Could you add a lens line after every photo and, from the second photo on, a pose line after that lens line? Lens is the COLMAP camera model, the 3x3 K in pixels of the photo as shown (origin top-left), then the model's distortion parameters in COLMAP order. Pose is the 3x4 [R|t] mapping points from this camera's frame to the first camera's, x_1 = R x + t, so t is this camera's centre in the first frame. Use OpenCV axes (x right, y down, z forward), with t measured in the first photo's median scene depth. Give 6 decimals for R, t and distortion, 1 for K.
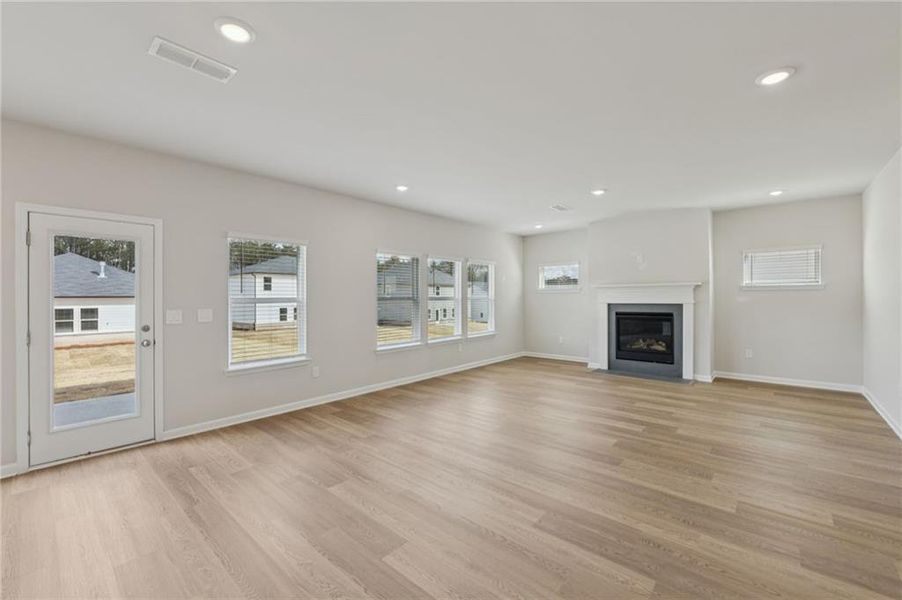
lens RADIAL K [[375.2, 0, 447.4], [0, 375.2, 297.0], [0, 0, 1]] dist [-0.009080, -0.000273]
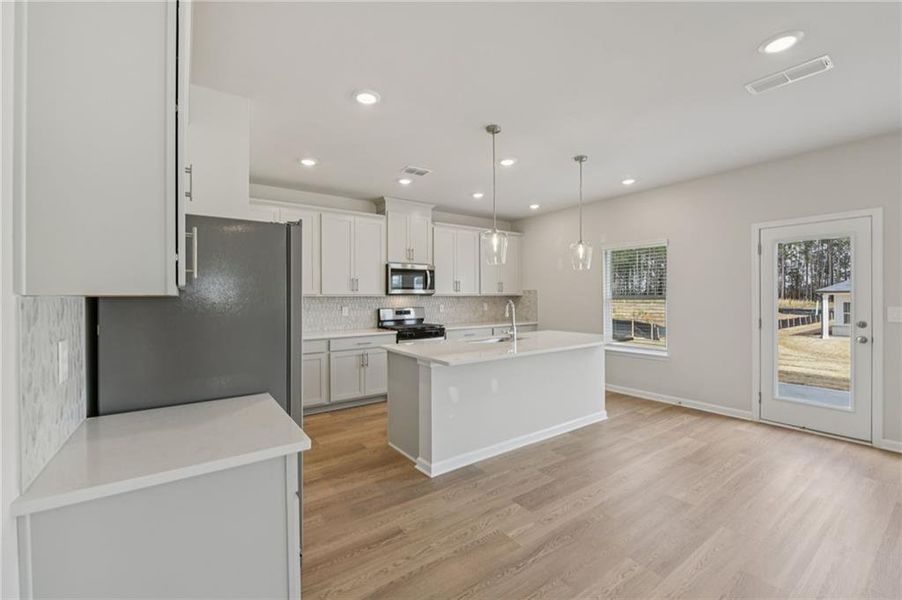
lens RADIAL K [[375.2, 0, 447.4], [0, 375.2, 297.0], [0, 0, 1]] dist [-0.009080, -0.000273]
pose [[-0.233392, 0.008510, -0.972345, 0.216441], [0.007643, 0.999947, 0.006917, -0.001358], [0.972353, -0.005818, -0.233445, 0.101292]]
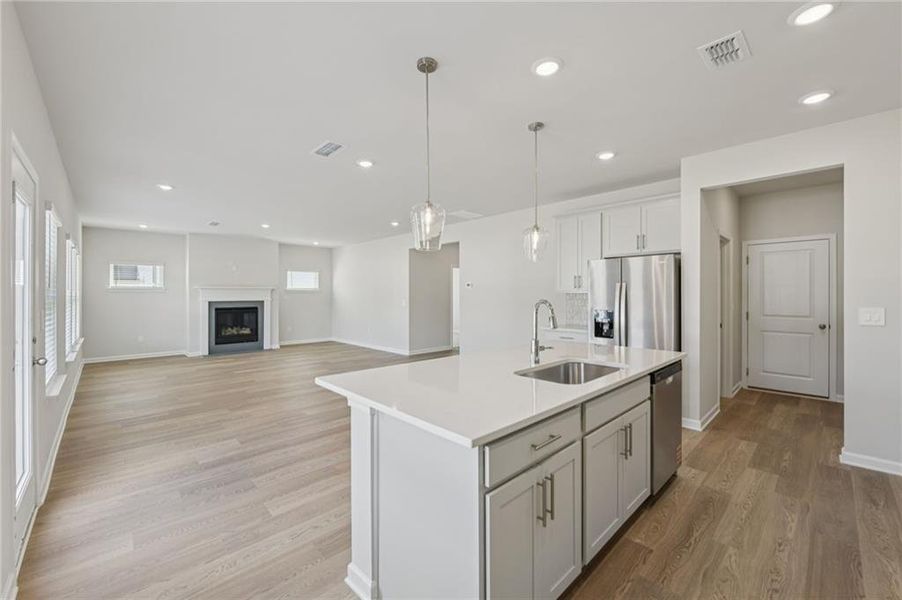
lens RADIAL K [[360.6, 0, 449.1], [0, 360.6, 299.9], [0, 0, 1]] dist [-0.008746, -0.000087]
pose [[0.082244, -0.007570, 0.996584, -0.785056], [0.002262, 0.999970, 0.007409, 0.005705], [-0.996610, 0.001645, 0.082258, 0.120969]]
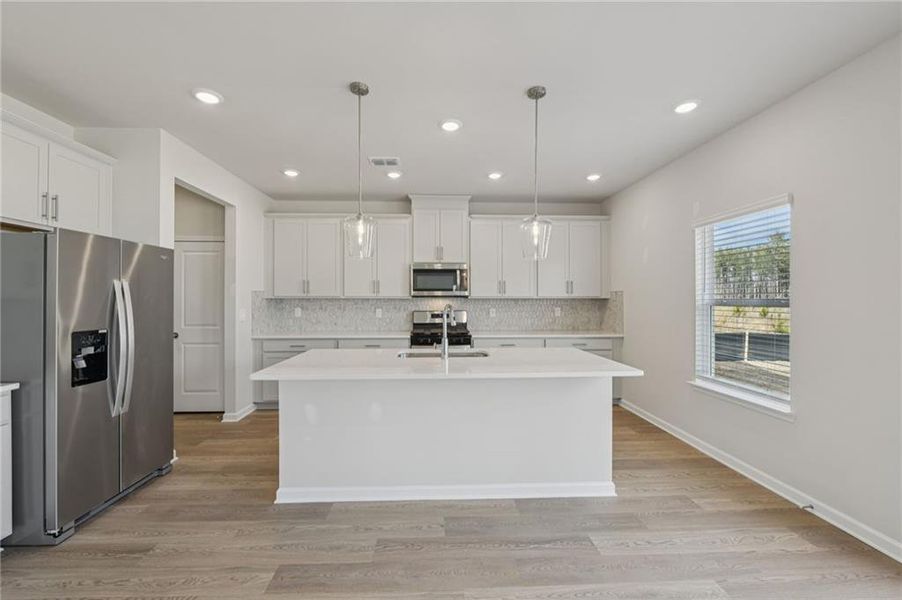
lens RADIAL K [[360.2, 0, 444.7], [0, 360.2, 298.3], [0, 0, 1]] dist [-0.009092, -0.000185]
pose [[-0.723100, 0.004424, -0.690729, -0.091265], [0.004161, 0.999989, 0.002049, 0.000268], [0.690731, -0.001392, -0.723111, 0.385645]]
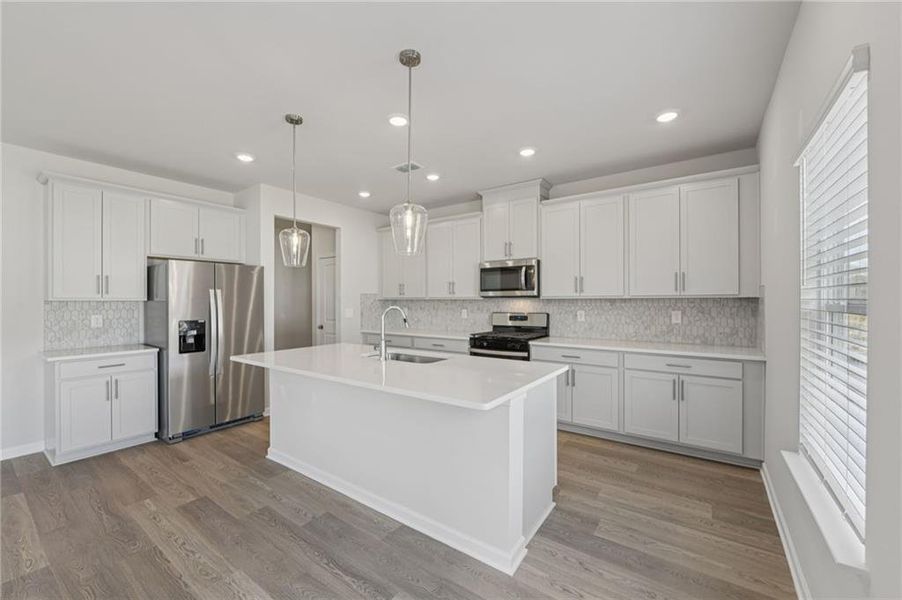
lens RADIAL K [[360.6, 0, 449.1], [0, 360.6, 299.9], [0, 0, 1]] dist [-0.008746, -0.000087]
pose [[-0.994670, 0.010487, -0.102574, -0.436285], [0.010530, 0.999945, 0.000122, 0.002518], [0.102570, -0.000959, -0.994725, 0.509907]]
